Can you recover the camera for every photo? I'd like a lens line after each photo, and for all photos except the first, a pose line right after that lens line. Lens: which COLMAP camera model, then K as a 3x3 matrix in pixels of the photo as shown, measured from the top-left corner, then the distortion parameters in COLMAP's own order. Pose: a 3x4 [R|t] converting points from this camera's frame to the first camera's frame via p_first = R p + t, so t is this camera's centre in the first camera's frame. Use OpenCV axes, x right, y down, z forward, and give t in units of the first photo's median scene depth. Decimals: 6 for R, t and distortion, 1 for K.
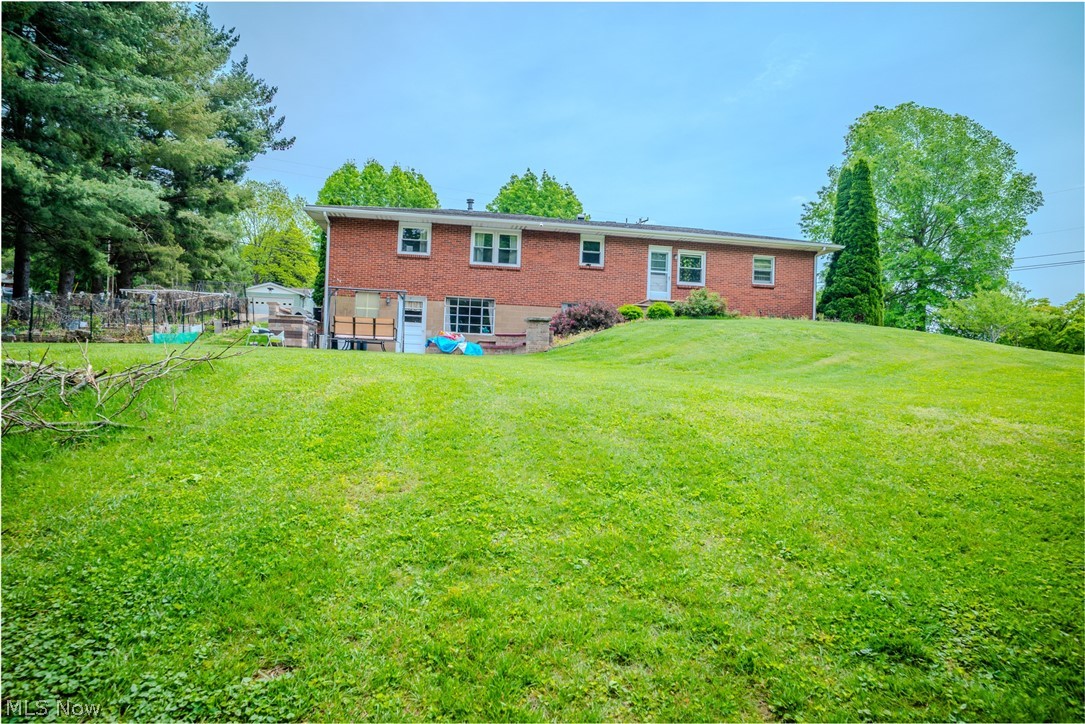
lens RADIAL K [[641.0, 0, 542.5], [0, 641.0, 362.0], [0, 0, 1]] dist [-0.040707, -0.000040]
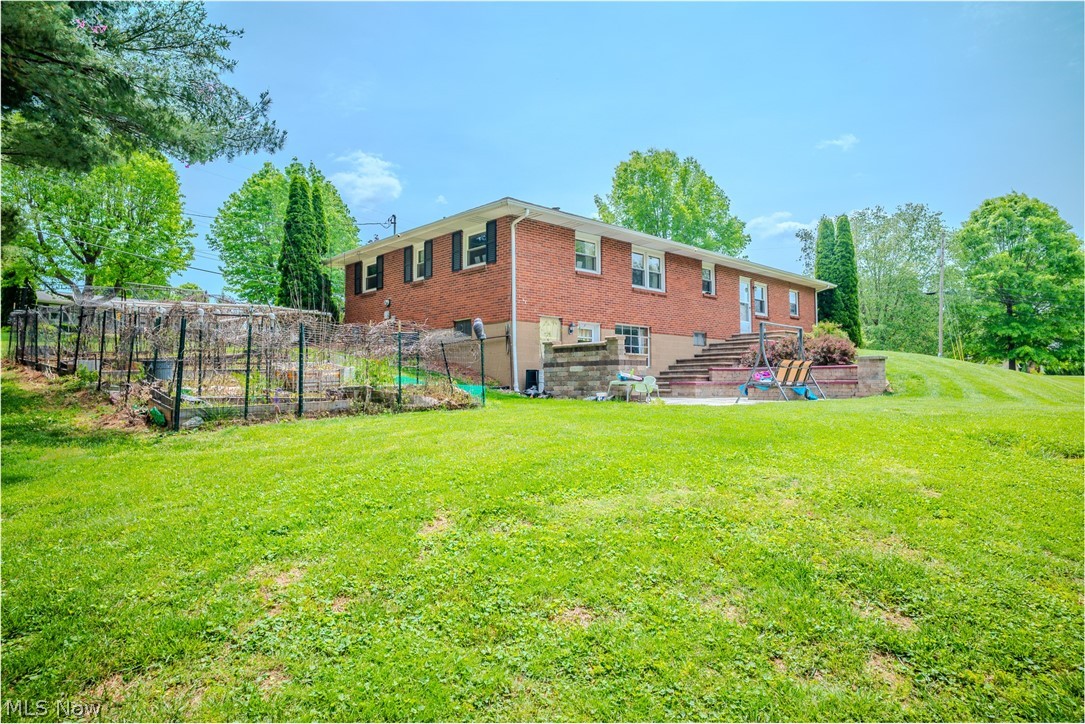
lens RADIAL K [[641.0, 0, 542.5], [0, 641.0, 362.0], [0, 0, 1]] dist [-0.040707, -0.000040]
pose [[0.837526, -0.016864, 0.546138, -0.692102], [0.027503, 0.999558, -0.011311, -0.044676], [-0.545705, 0.024494, 0.837619, 0.340263]]
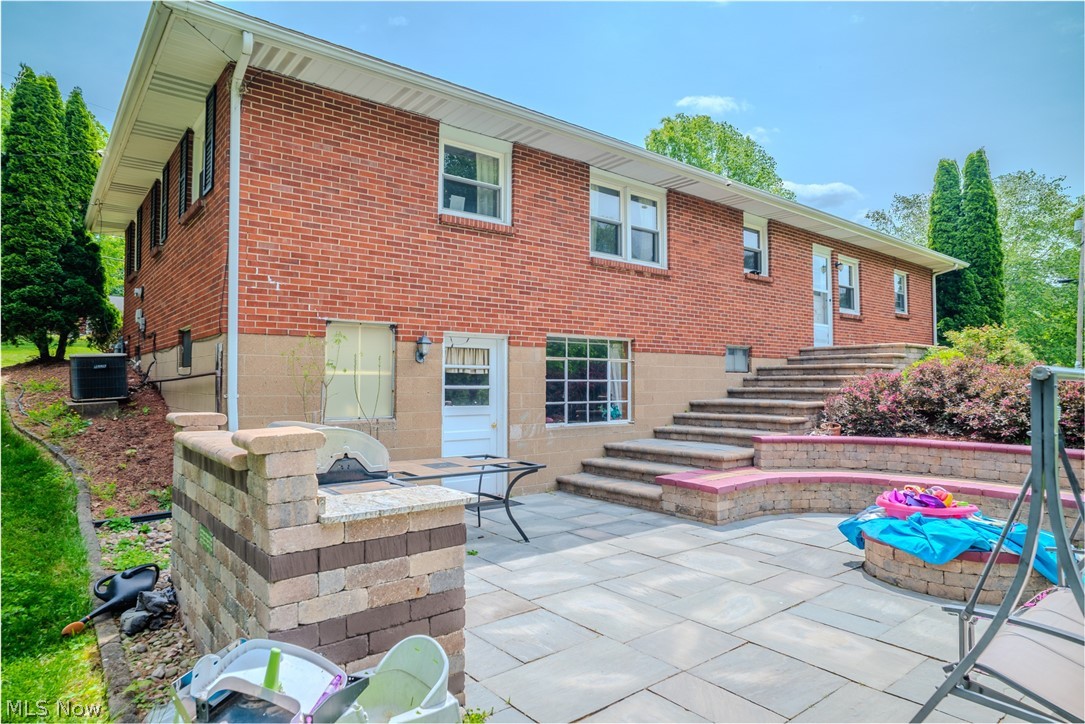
lens RADIAL K [[641.0, 0, 542.5], [0, 641.0, 362.0], [0, 0, 1]] dist [-0.040707, -0.000040]
pose [[0.875616, -0.018402, 0.482657, -0.340265], [0.024012, 0.999697, -0.005448, -0.083437], [-0.482410, 0.016359, 0.875793, 0.654861]]
